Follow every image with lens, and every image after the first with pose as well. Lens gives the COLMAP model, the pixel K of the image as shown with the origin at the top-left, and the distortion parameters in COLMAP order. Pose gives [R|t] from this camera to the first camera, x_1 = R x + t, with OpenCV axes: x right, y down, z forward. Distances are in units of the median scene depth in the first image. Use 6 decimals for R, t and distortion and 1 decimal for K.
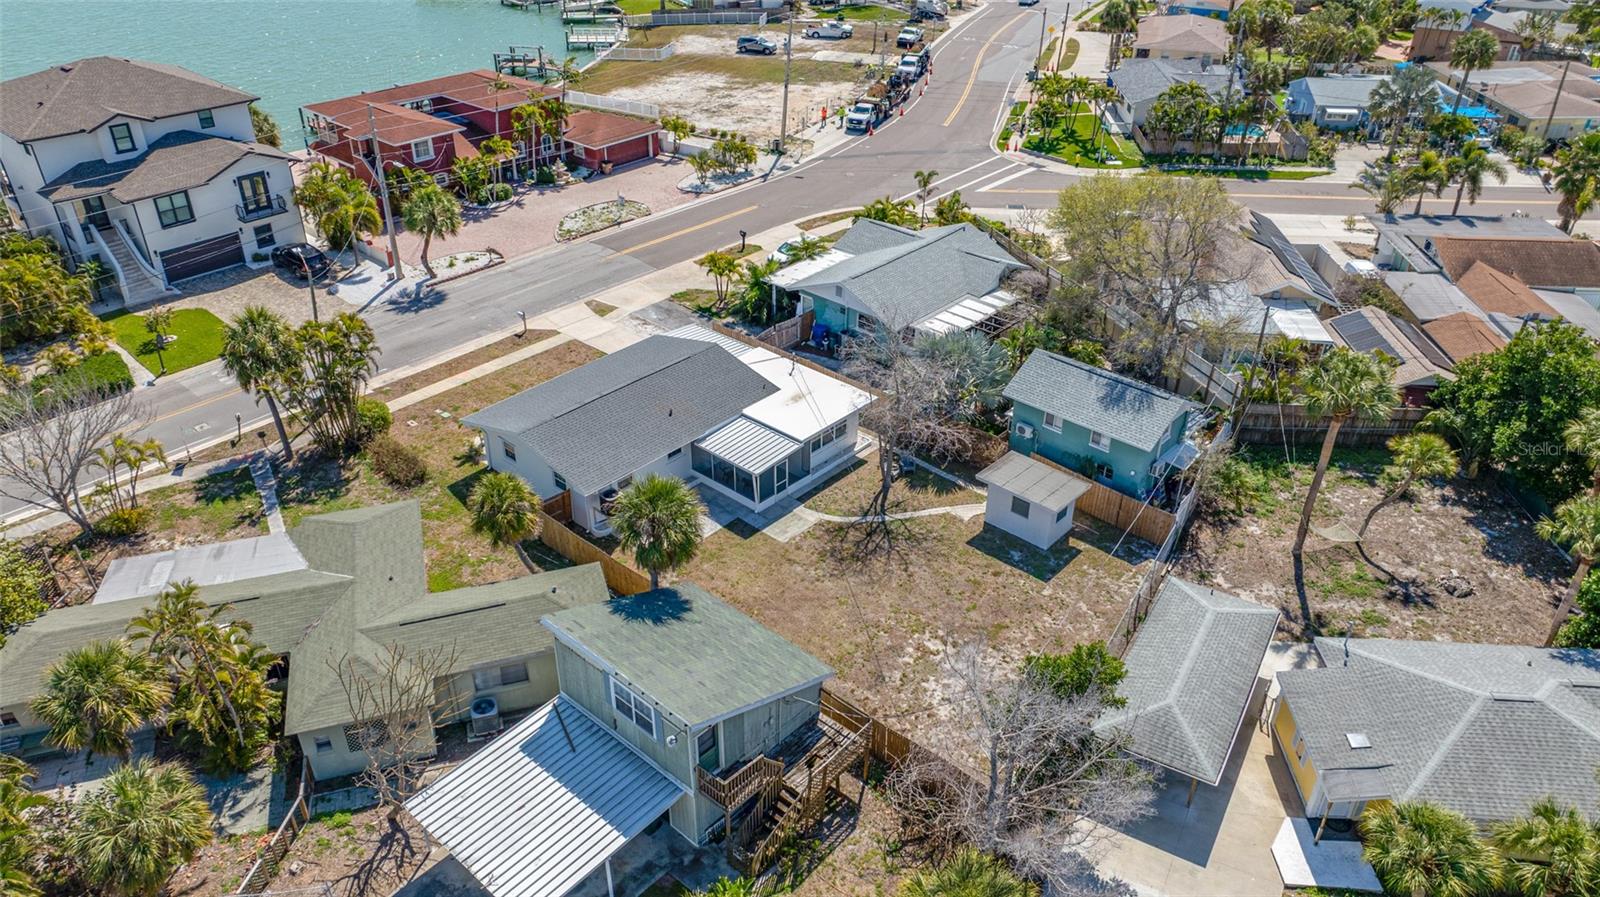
lens RADIAL K [[1120.0, 0, 795.5], [0, 1120.0, 458.9], [0, 0, 1]] dist [-0.026138, 0.016345]
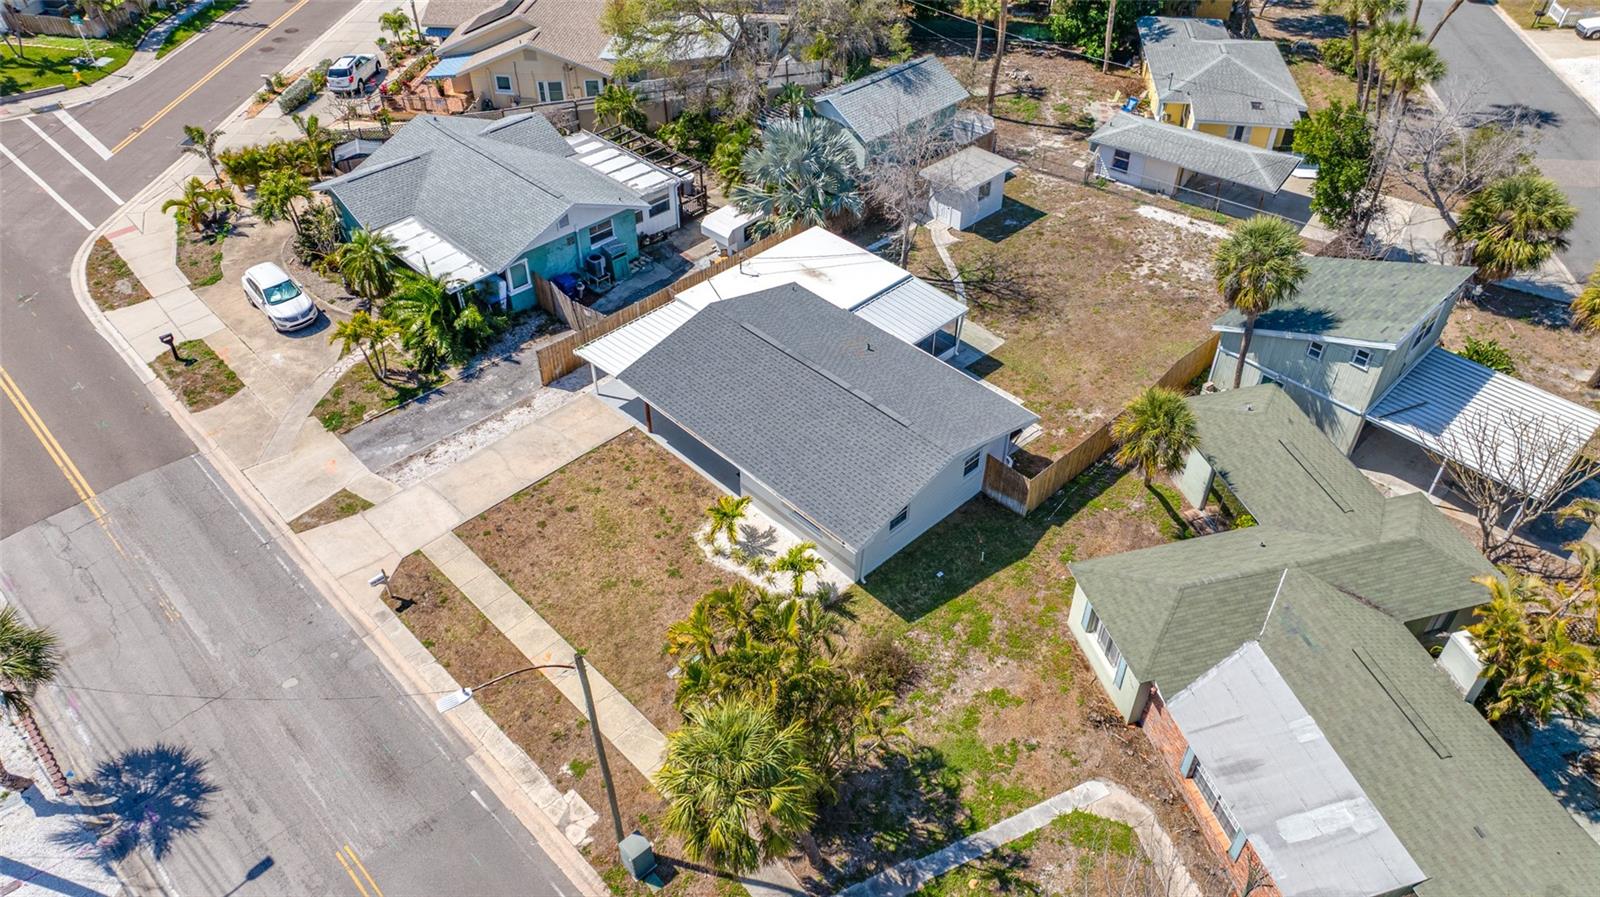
lens RADIAL K [[1120.0, 0, 813.2], [0, 1120.0, 446.0], [0, 0, 1]] dist [-0.026138, 0.016345]
pose [[0.056184, -0.655002, 0.753536, -0.531648], [0.529349, 0.659462, 0.533760, -0.309327], [-0.846541, 0.368895, 0.383776, 0.525077]]
